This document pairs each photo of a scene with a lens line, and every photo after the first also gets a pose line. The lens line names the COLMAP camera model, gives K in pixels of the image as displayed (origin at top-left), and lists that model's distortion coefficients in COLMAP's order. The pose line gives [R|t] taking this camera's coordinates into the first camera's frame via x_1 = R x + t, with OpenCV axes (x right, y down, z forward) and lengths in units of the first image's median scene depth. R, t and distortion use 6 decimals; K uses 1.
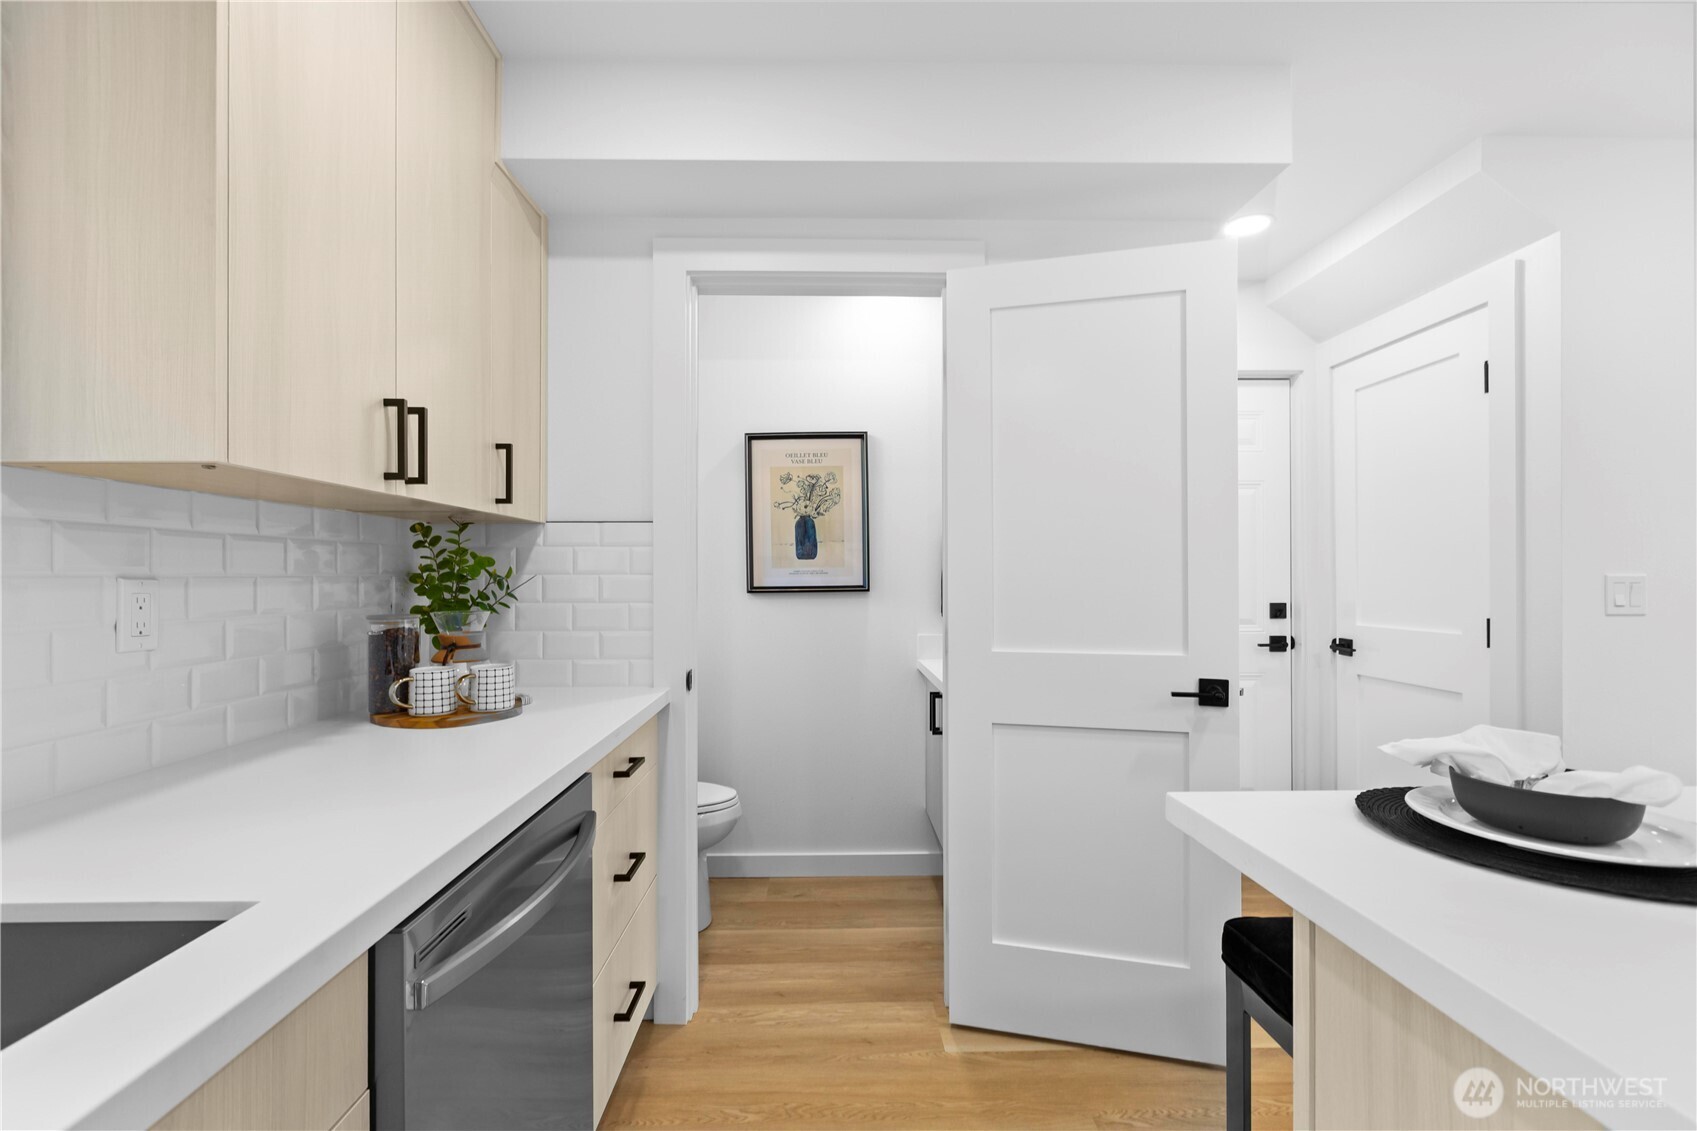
lens RADIAL K [[753.1, 0, 842.6], [0, 753.1, 571.5], [0, 0, 1]] dist [-0.001053, -0.000177]
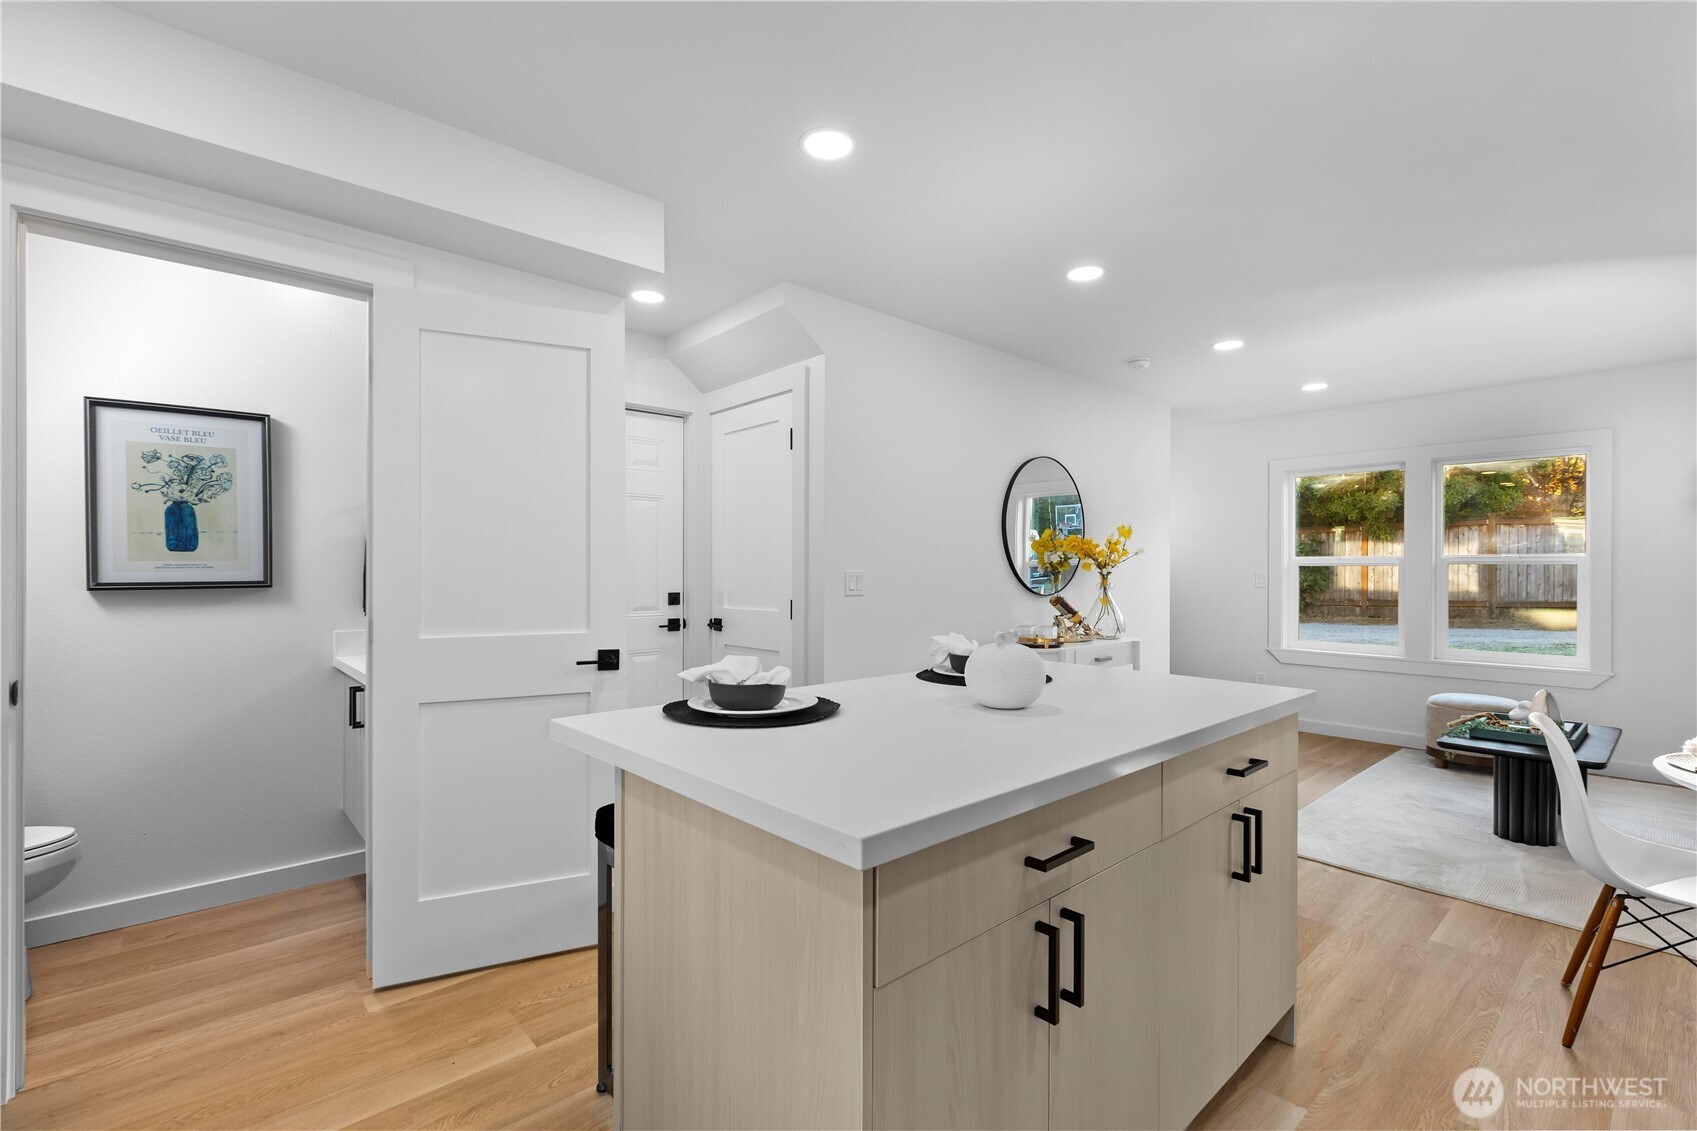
lens RADIAL K [[753.1, 0, 842.6], [0, 753.1, 571.5], [0, 0, 1]] dist [-0.001053, -0.000177]
pose [[0.763592, 0.001974, 0.645696, -0.031028], [-0.005713, 0.999977, 0.003700, -0.000546], [-0.645674, -0.006514, 0.763586, -0.188537]]
